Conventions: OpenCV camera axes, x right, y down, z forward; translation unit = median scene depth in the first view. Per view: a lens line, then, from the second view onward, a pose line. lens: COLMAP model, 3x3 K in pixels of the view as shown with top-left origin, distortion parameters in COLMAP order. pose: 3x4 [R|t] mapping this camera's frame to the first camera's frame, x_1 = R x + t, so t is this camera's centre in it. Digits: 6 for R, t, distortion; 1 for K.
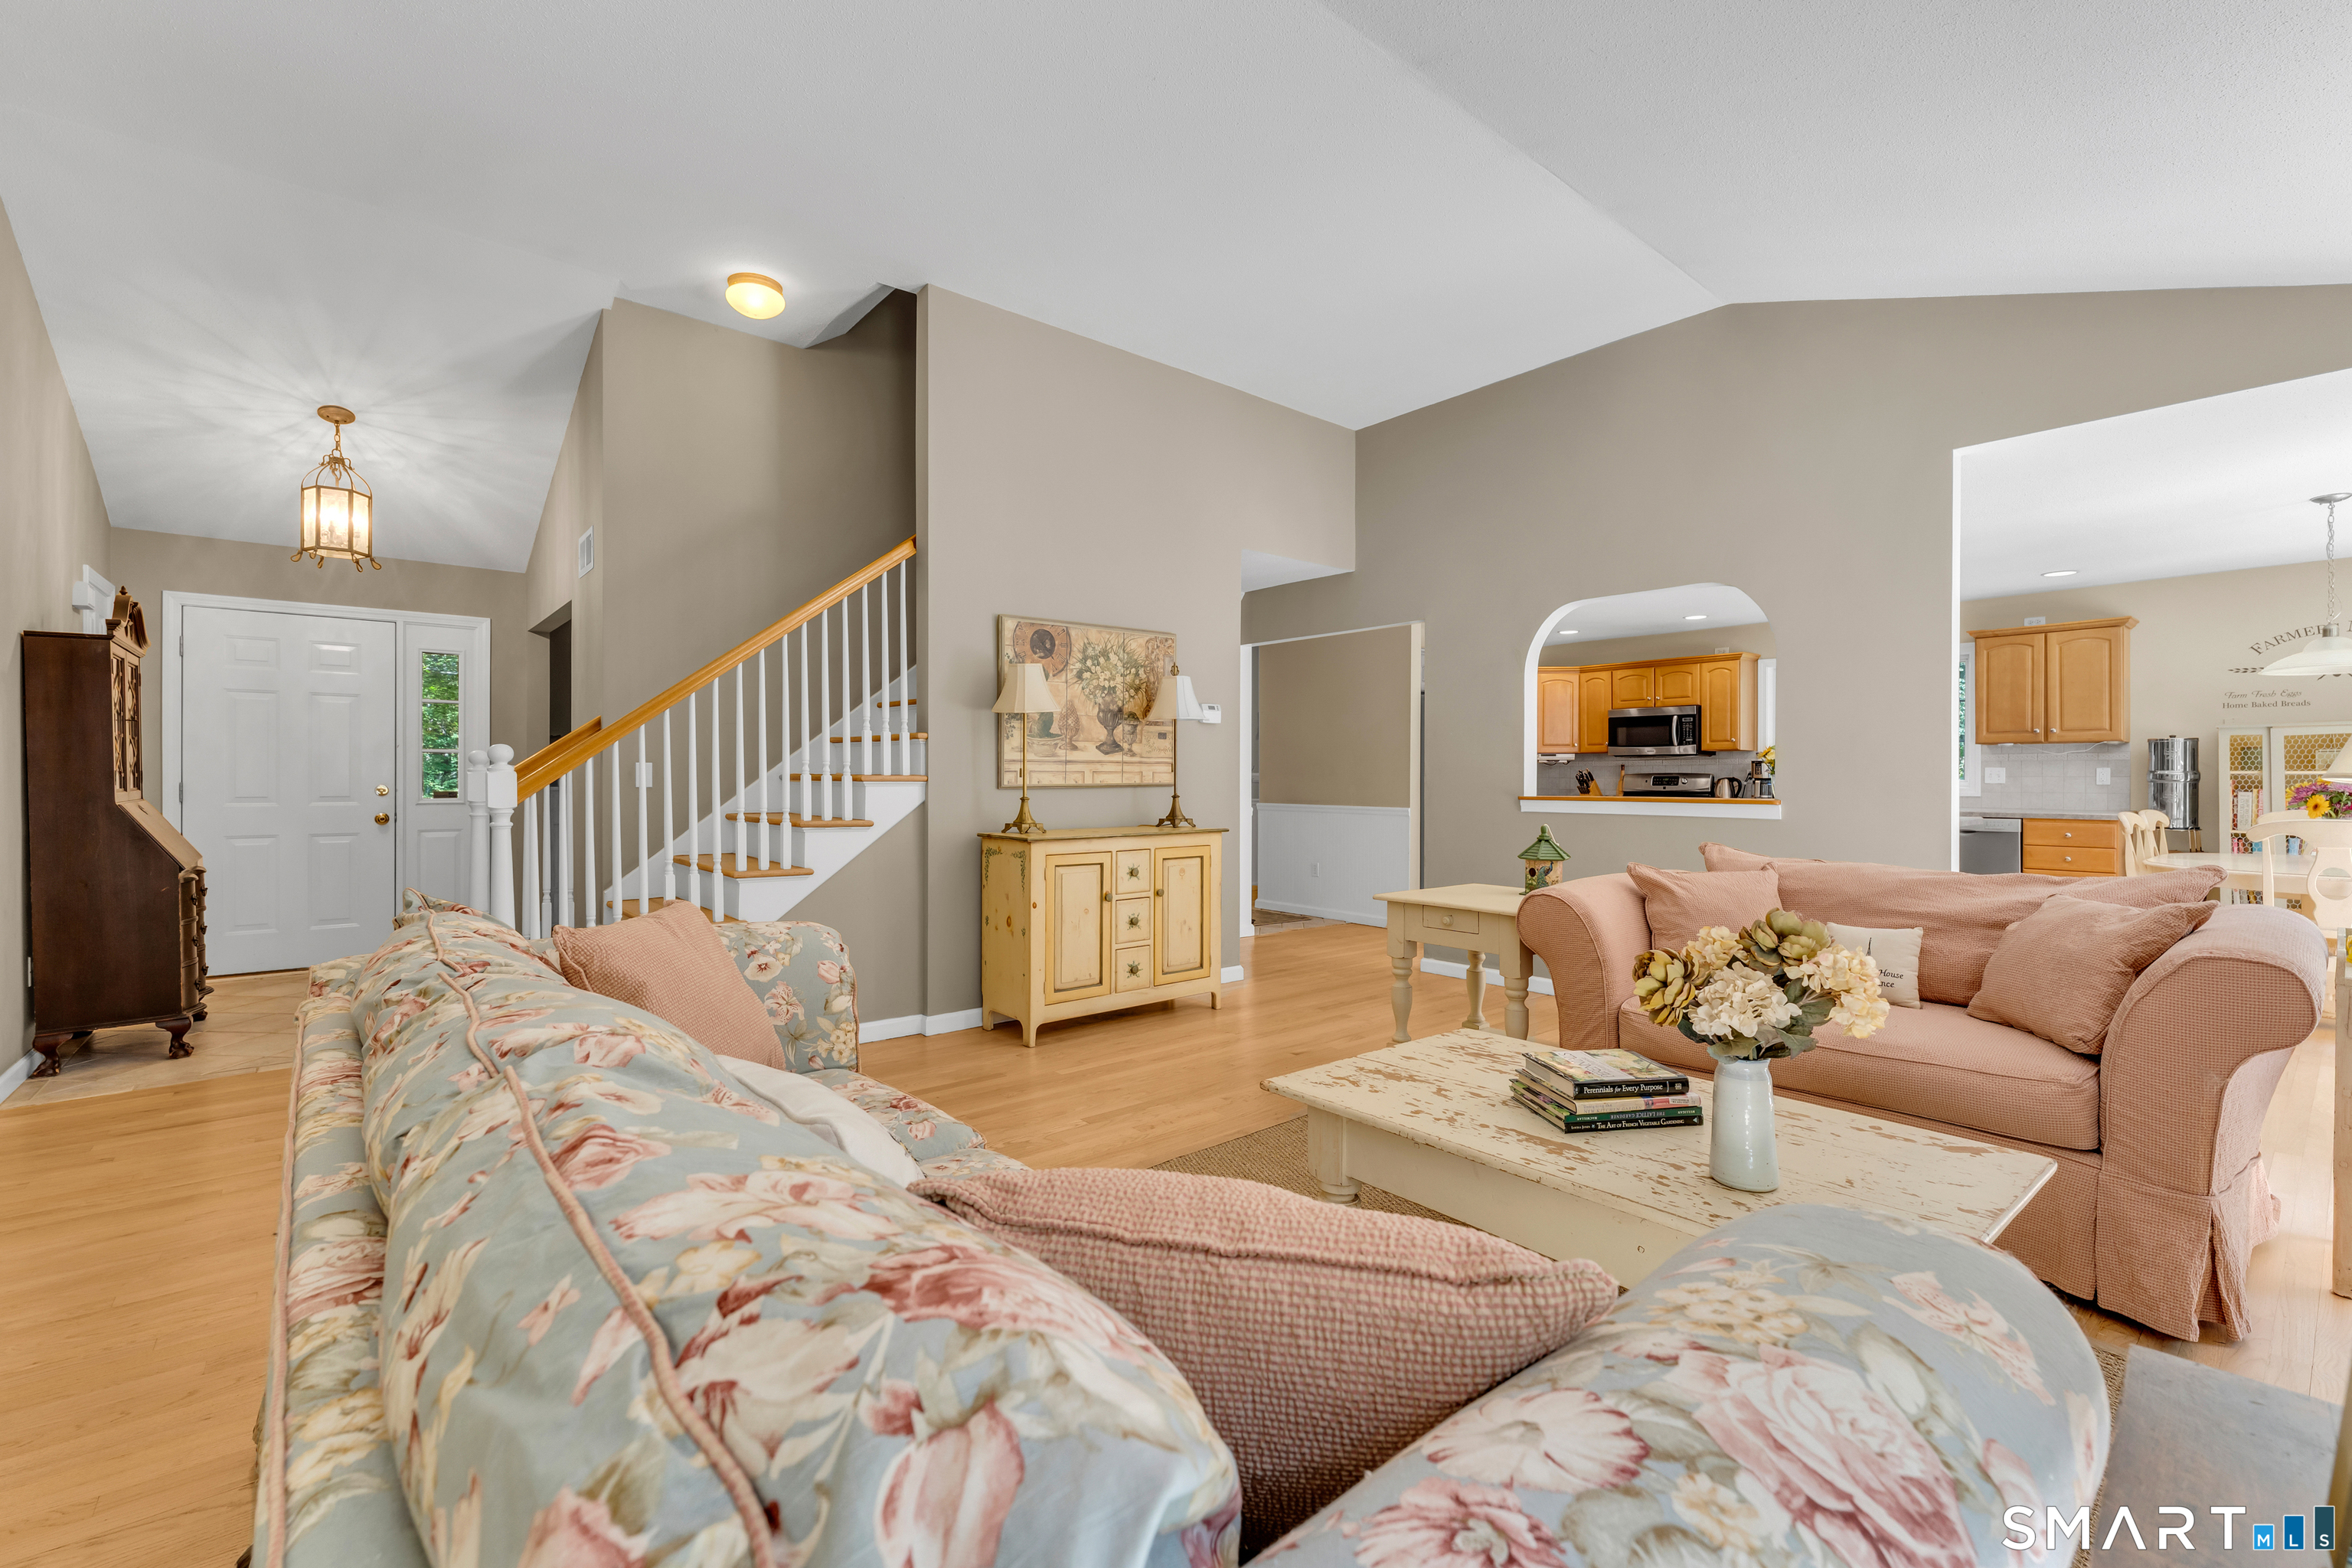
lens RADIAL K [[988.9, 0, 1175.2], [0, 988.9, 775.1], [0, 0, 1]] dist [0.001516, -0.000351]
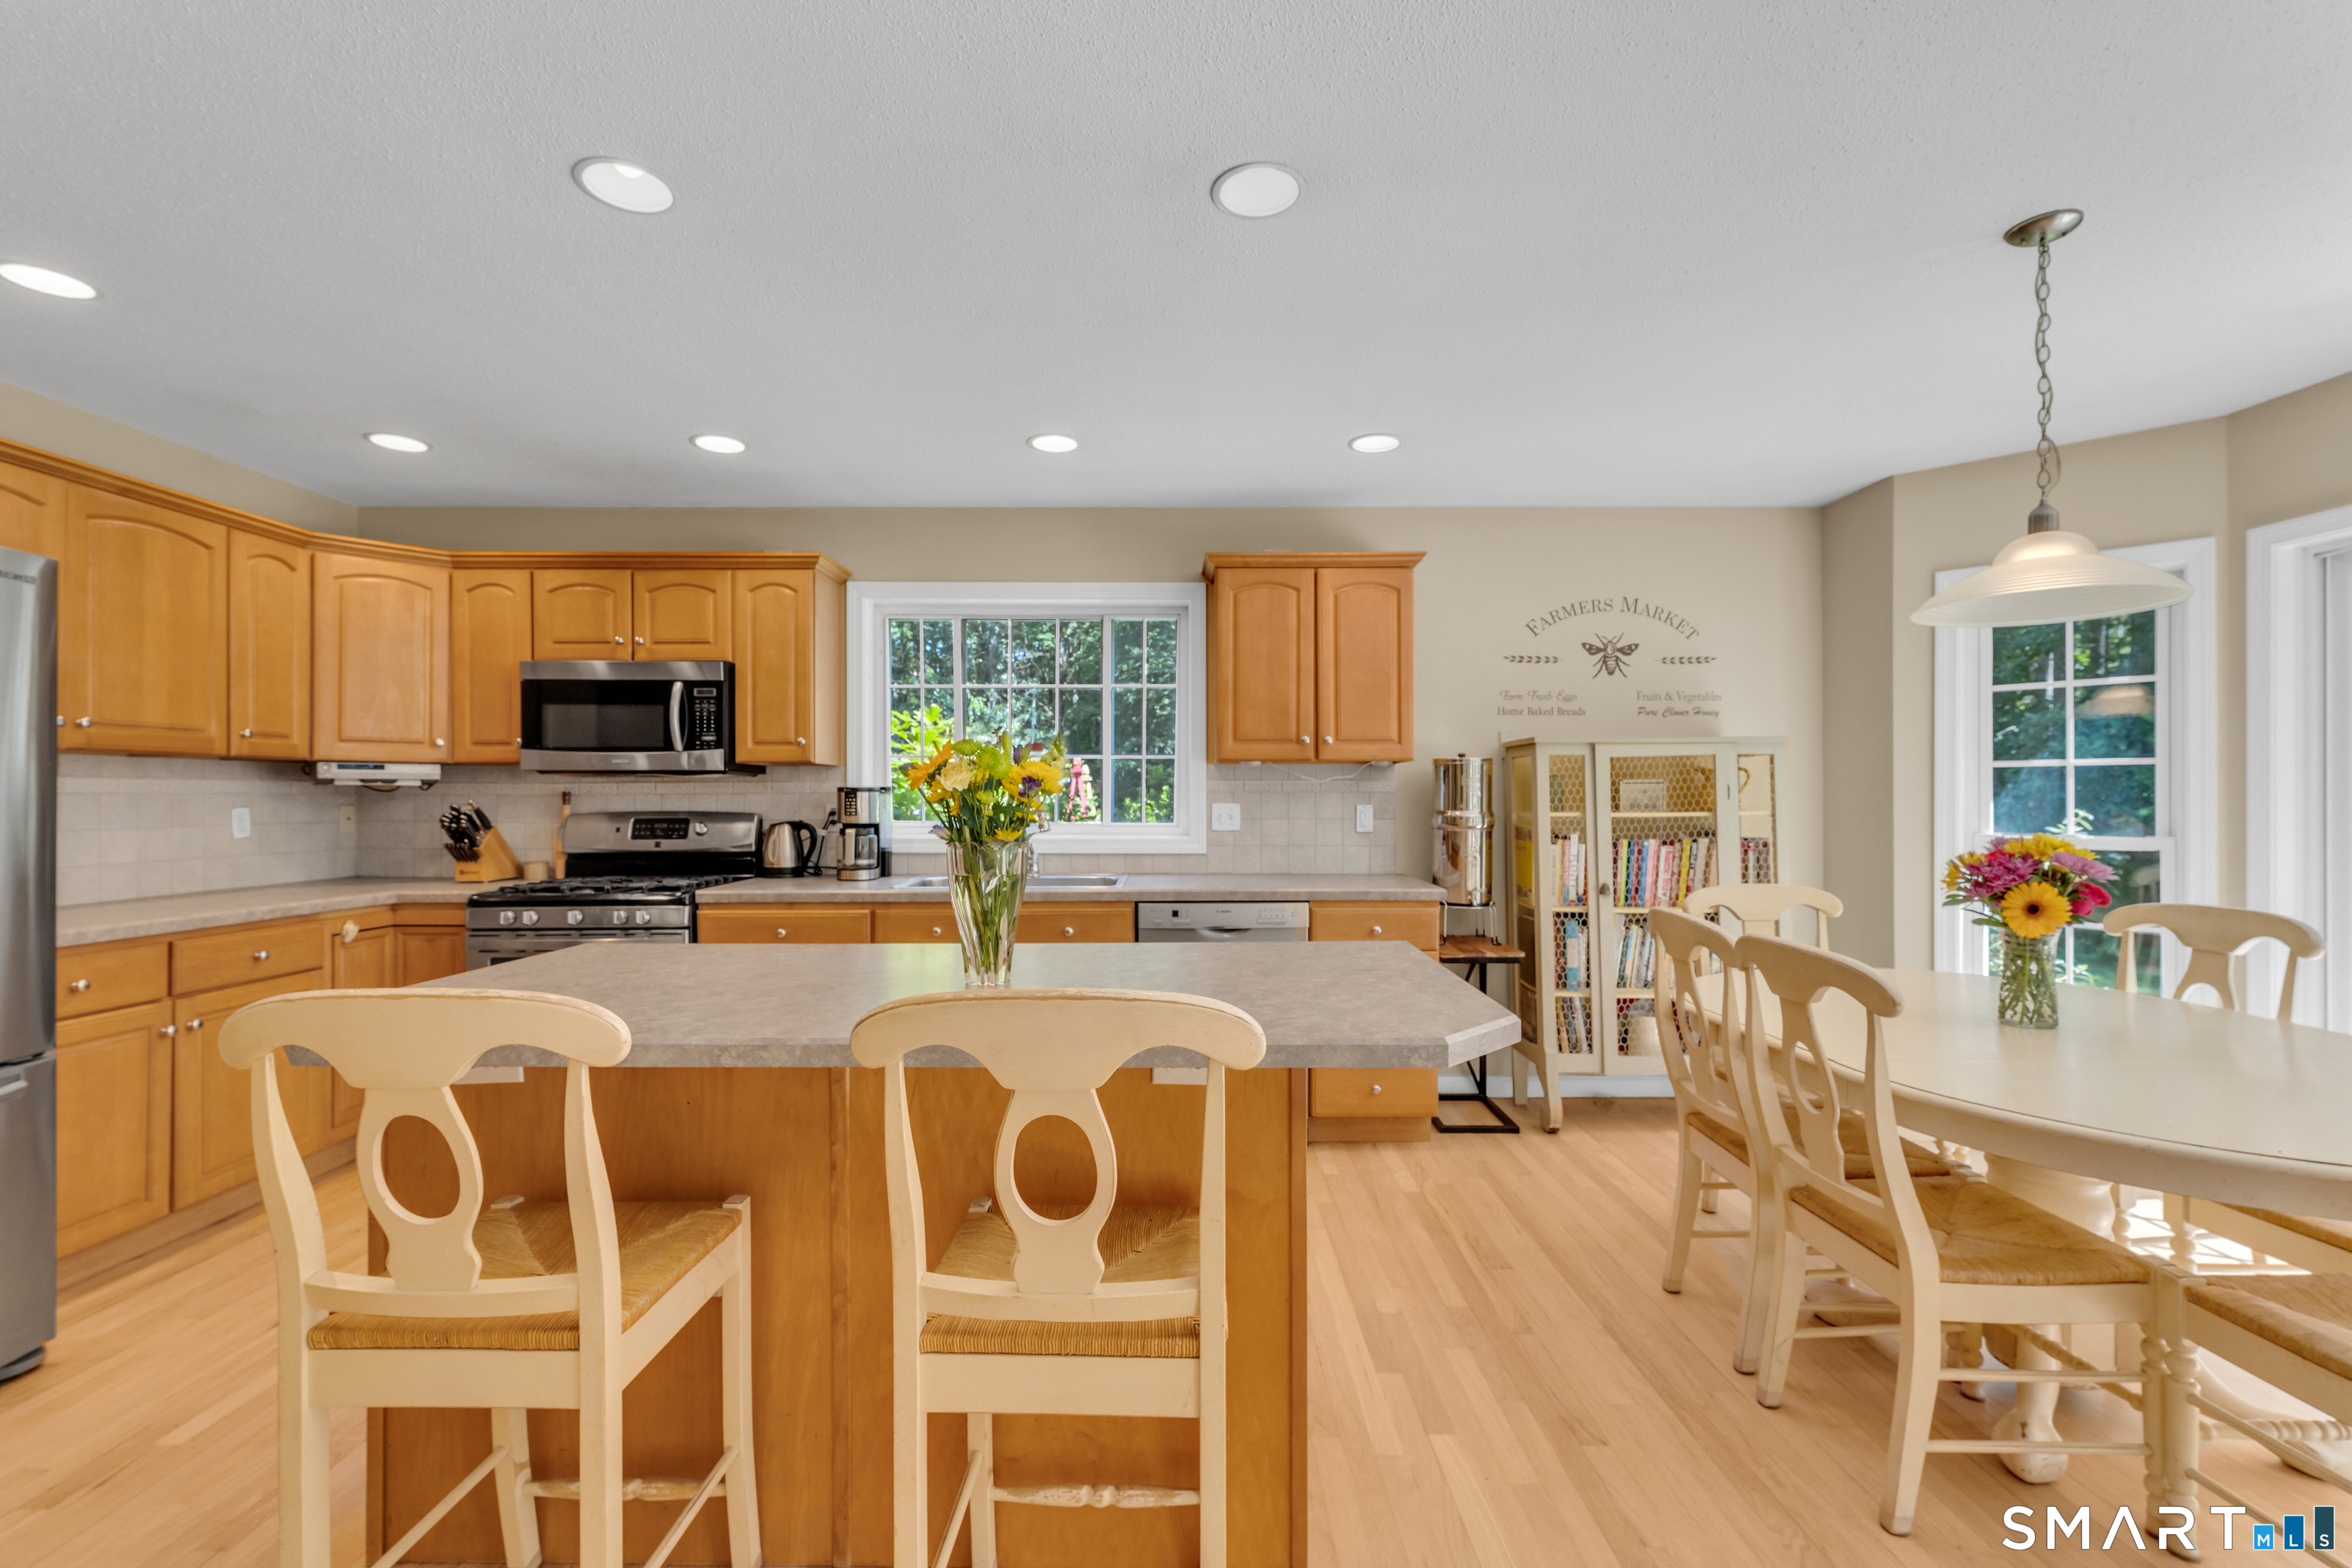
lens RADIAL K [[988.9, 0, 1181.9], [0, 988.9, 799.6], [0, 0, 1]] dist [0.001516, -0.000351]
pose [[0.623879, -0.002481, 0.781517, 0.520789], [-0.000980, 0.999992, 0.003957, -0.016980], [-0.781520, -0.003234, 0.623871, 0.951405]]
